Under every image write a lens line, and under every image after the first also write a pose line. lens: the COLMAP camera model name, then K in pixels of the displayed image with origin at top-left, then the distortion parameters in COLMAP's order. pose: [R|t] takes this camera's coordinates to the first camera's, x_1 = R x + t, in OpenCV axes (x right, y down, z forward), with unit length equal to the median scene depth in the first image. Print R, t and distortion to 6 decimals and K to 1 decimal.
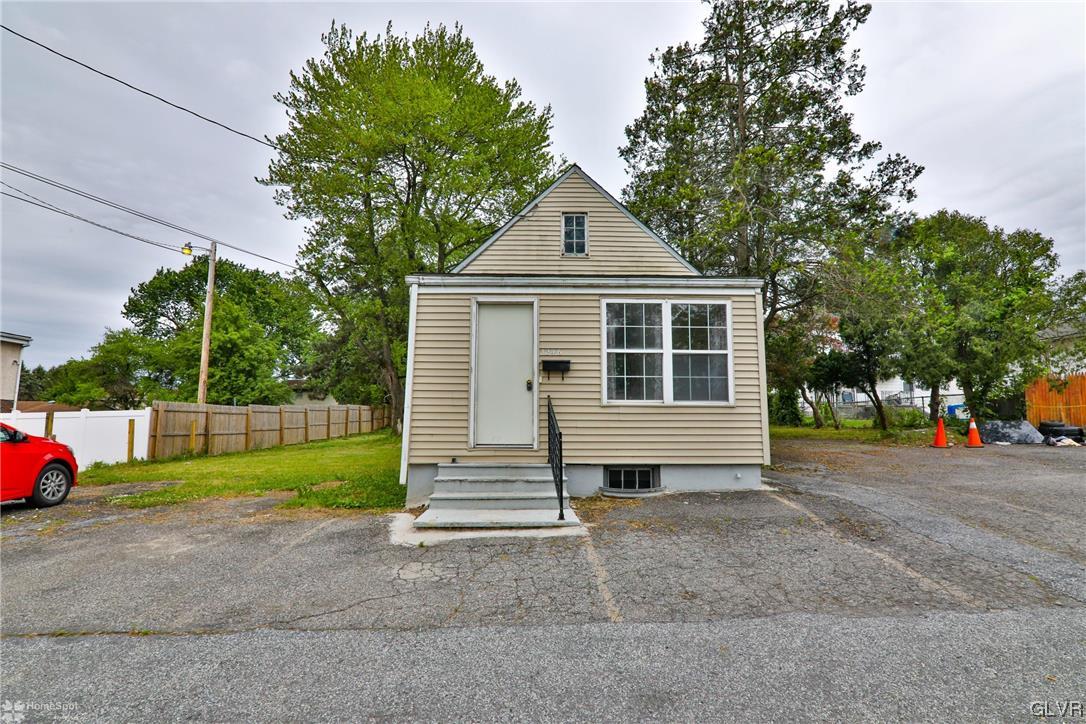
lens RADIAL K [[525.6, 0, 542.0], [0, 525.6, 362.9], [0, 0, 1]] dist [-0.018518, 0.000225]
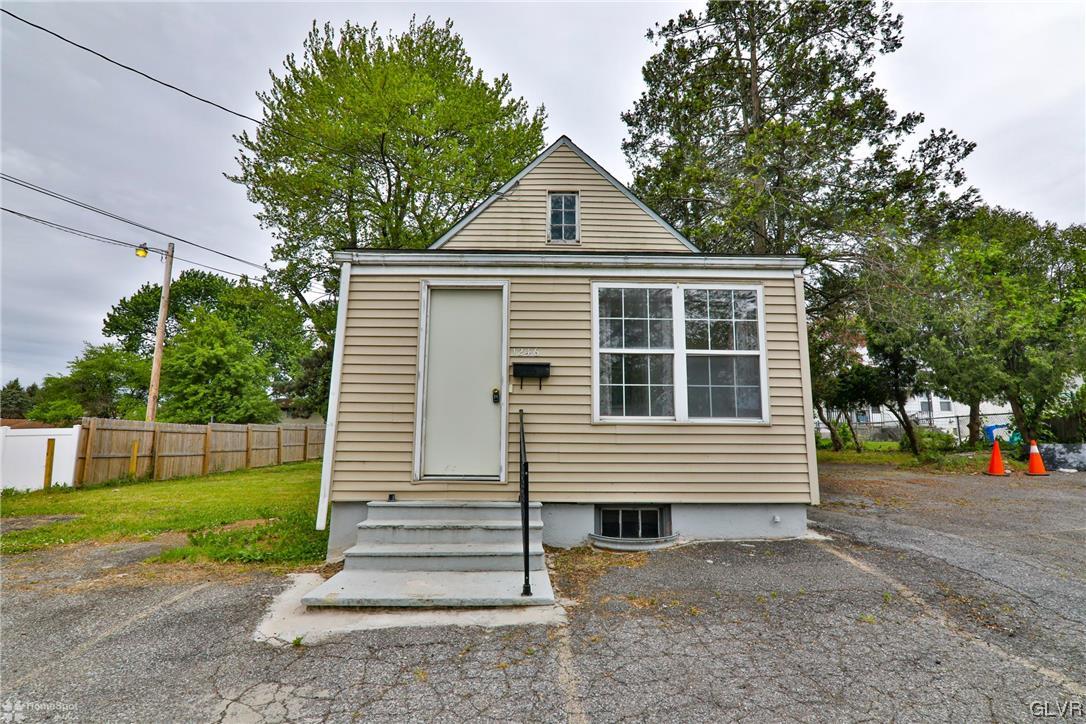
lens RADIAL K [[525.6, 0, 542.0], [0, 525.6, 362.9], [0, 0, 1]] dist [-0.018518, 0.000225]
pose [[0.999994, 0.003068, -0.001697, 0.041314], [-0.003131, 0.999248, -0.038655, 0.023236], [0.001577, 0.038660, 0.999251, 0.239441]]
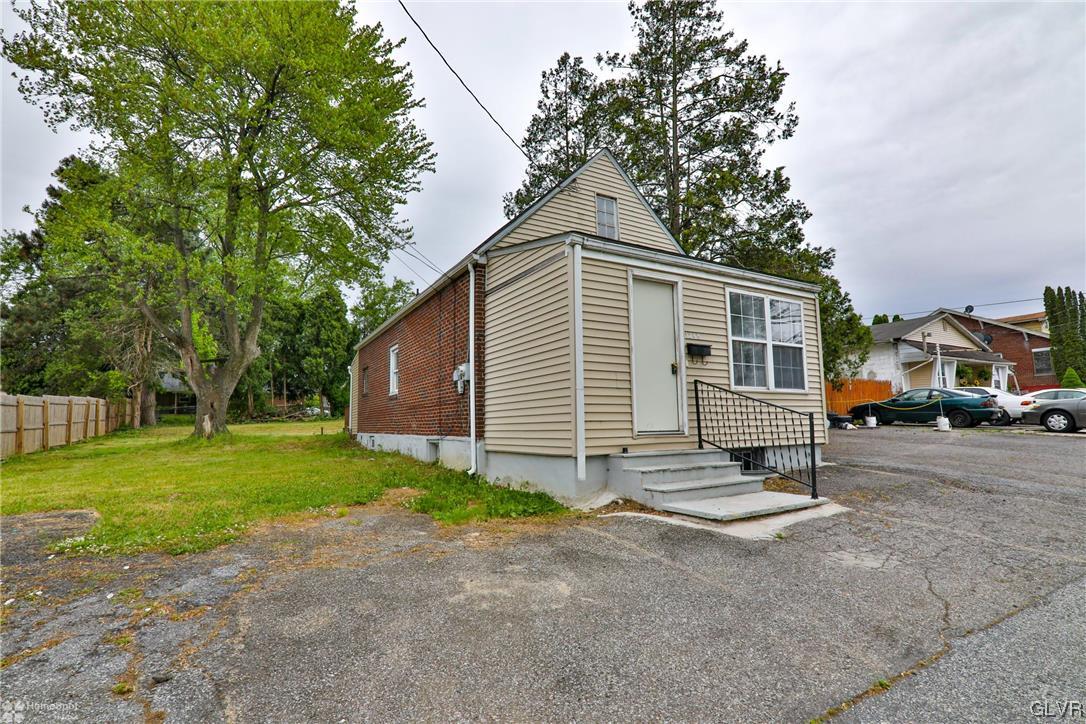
lens RADIAL K [[525.6, 0, 542.0], [0, 525.6, 362.9], [0, 0, 1]] dist [-0.018518, 0.000225]
pose [[0.869253, 0.042179, 0.492565, -0.683155], [-0.042687, 0.999036, -0.010216, 0.050357], [-0.492521, -0.012146, 0.870216, 0.279302]]
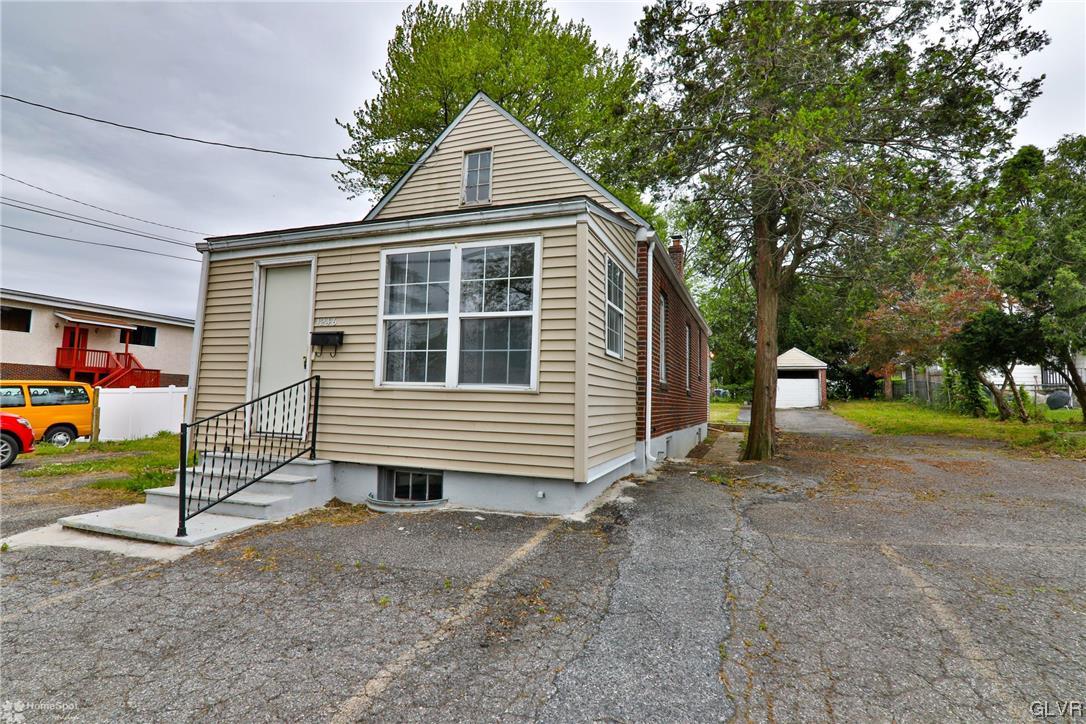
lens RADIAL K [[530.6, 0, 543.0], [0, 530.6, 362.0], [0, 0, 1]] dist [-0.016885, 0.000569]
pose [[0.933362, -0.006733, -0.358872, 0.599264], [0.021301, 0.999101, 0.036655, 0.017594], [0.358303, -0.041857, 0.932667, 0.347922]]
